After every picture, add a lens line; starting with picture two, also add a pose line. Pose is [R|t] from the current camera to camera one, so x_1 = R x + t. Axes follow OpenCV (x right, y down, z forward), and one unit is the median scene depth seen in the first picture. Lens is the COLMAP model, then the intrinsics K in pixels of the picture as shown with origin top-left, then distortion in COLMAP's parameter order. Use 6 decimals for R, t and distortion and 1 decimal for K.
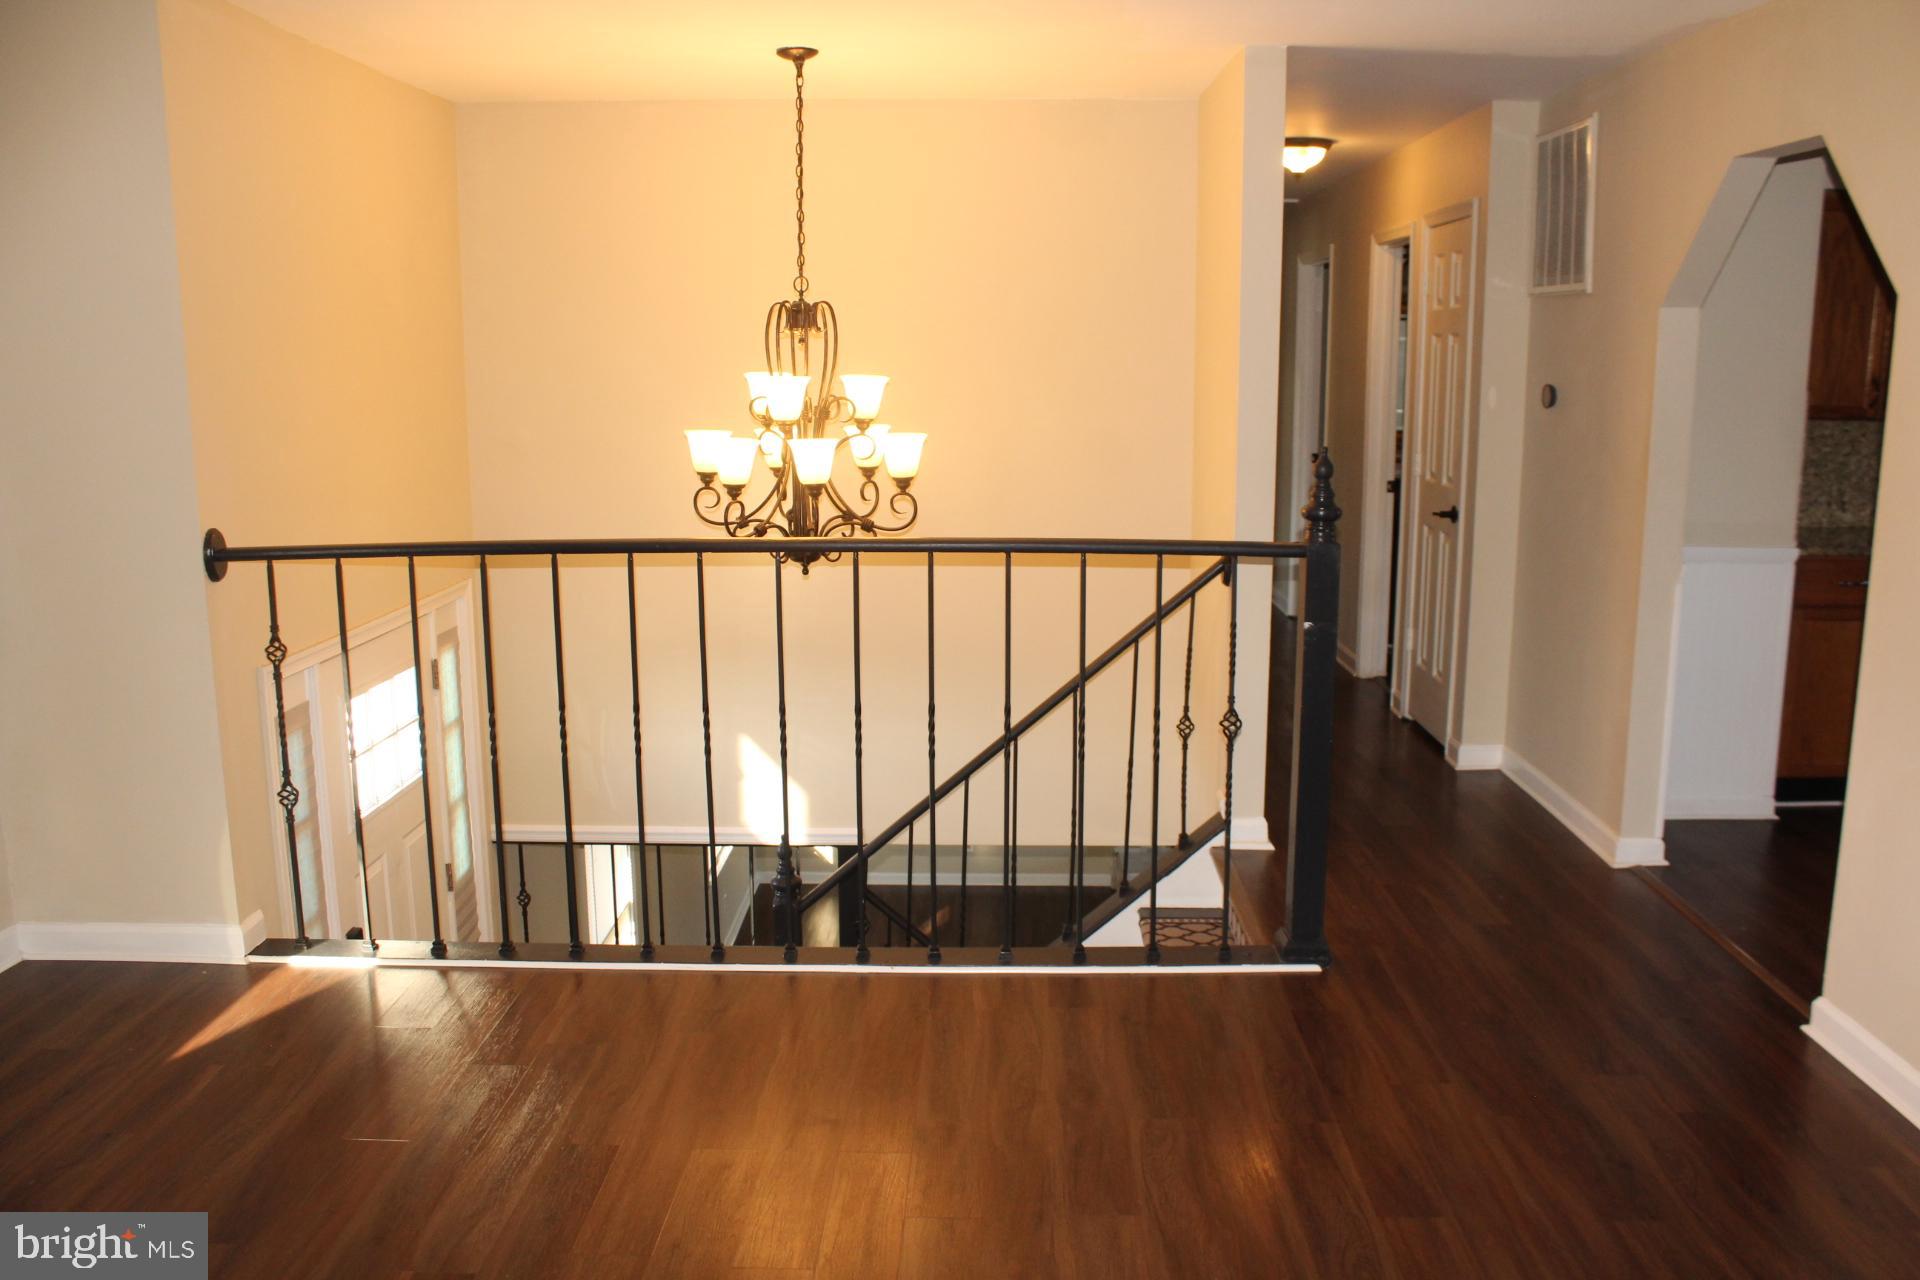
lens RADIAL K [[1597.6, 0, 960.0], [0, 1597.6, 640.0], [0, 0, 1]] dist [-0.166157, 0.133328]
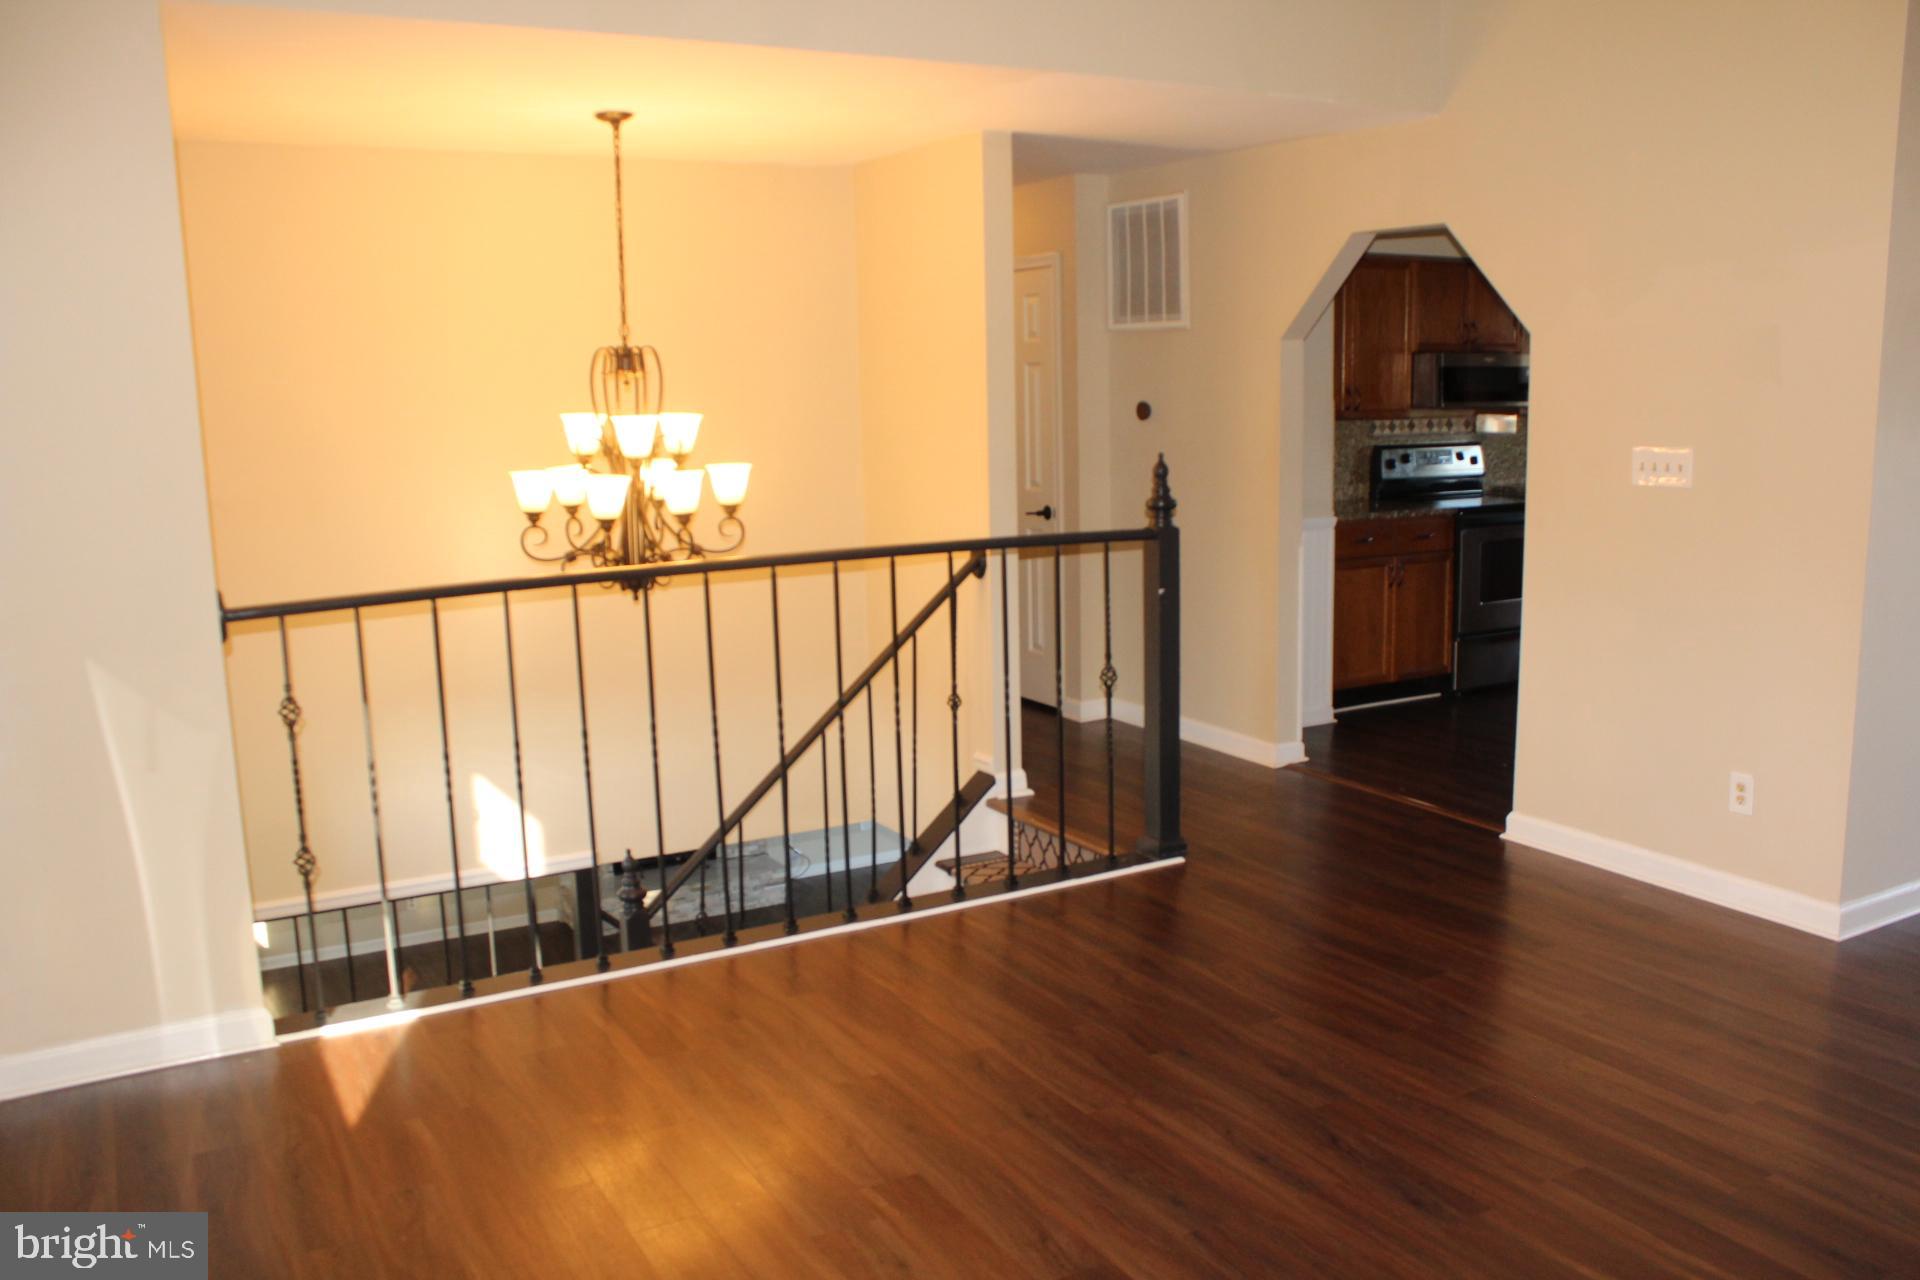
lens RADIAL K [[1602.8, 0, 970.6], [0, 1602.8, 660.7], [0, 0, 1]] dist [-0.171732, 0.146770]
pose [[0.861710, -0.106089, 0.496186, -0.448267], [0.111650, 0.993575, 0.018537, 0.004013], [-0.494965, 0.039426, 0.868018, -0.037194]]
